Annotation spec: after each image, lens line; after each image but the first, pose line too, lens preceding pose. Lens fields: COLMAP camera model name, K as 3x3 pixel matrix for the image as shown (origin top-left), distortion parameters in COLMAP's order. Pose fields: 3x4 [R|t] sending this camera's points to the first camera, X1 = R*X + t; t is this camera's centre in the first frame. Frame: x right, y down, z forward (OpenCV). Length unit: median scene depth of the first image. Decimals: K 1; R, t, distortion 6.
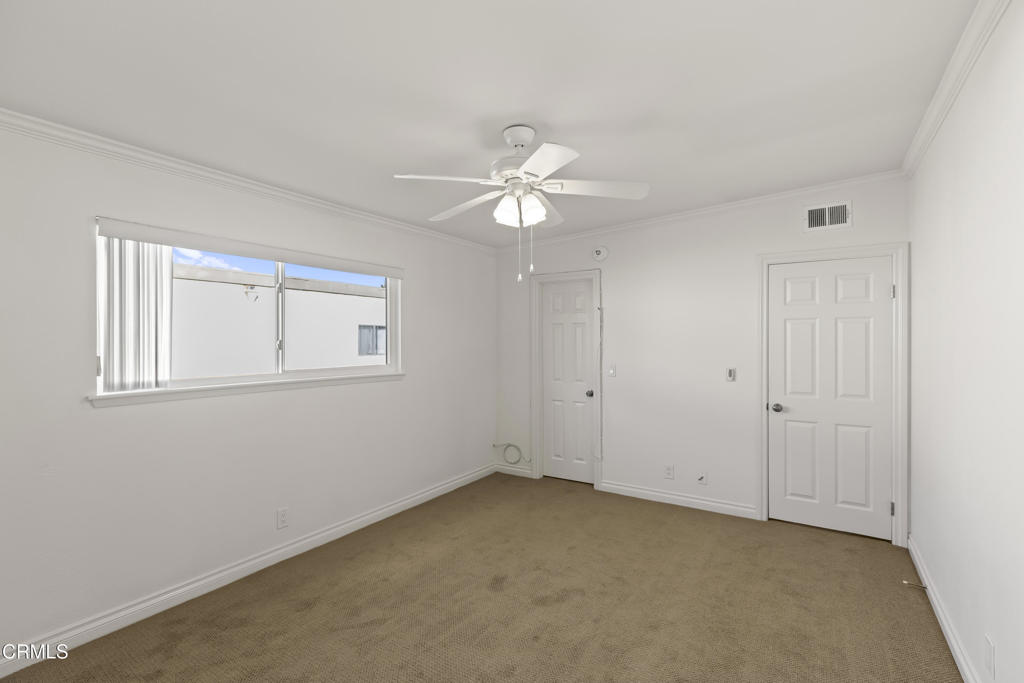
lens RADIAL K [[471.9, 0, 510.0], [0, 471.9, 340.5], [0, 0, 1]] dist [-0.001049, -0.000115]
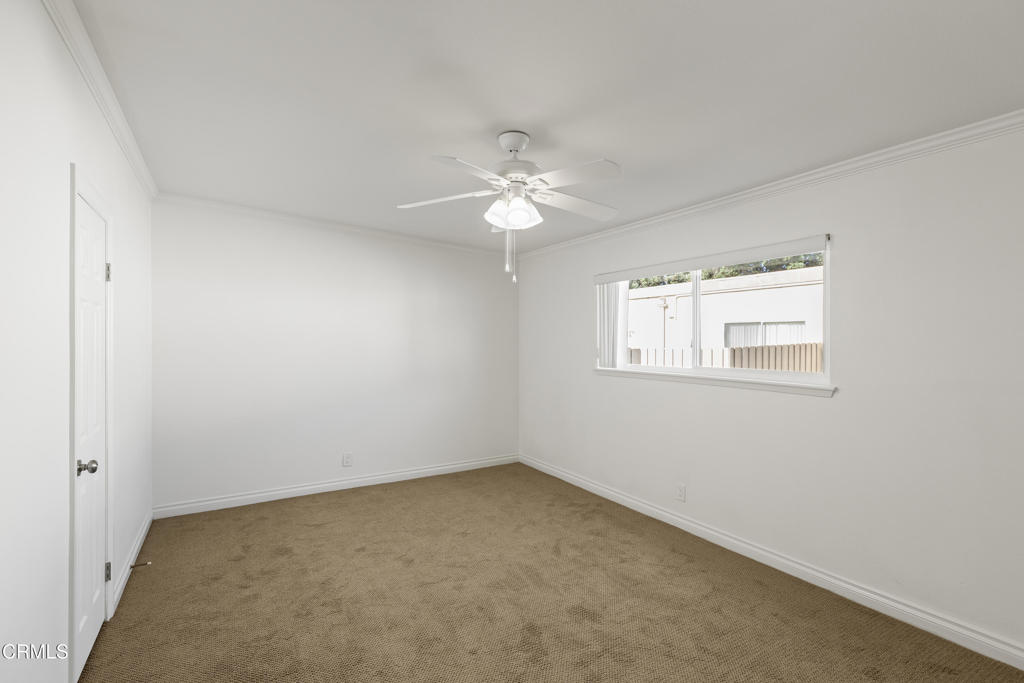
lens RADIAL K [[471.9, 0, 510.0], [0, 471.9, 340.5], [0, 0, 1]] dist [-0.001049, -0.000115]
pose [[-0.444856, 0.000520, -0.895602, 0.934355], [0.002163, 0.999998, -0.000494, 0.002460], [0.895600, -0.002157, -0.444856, 1.429542]]
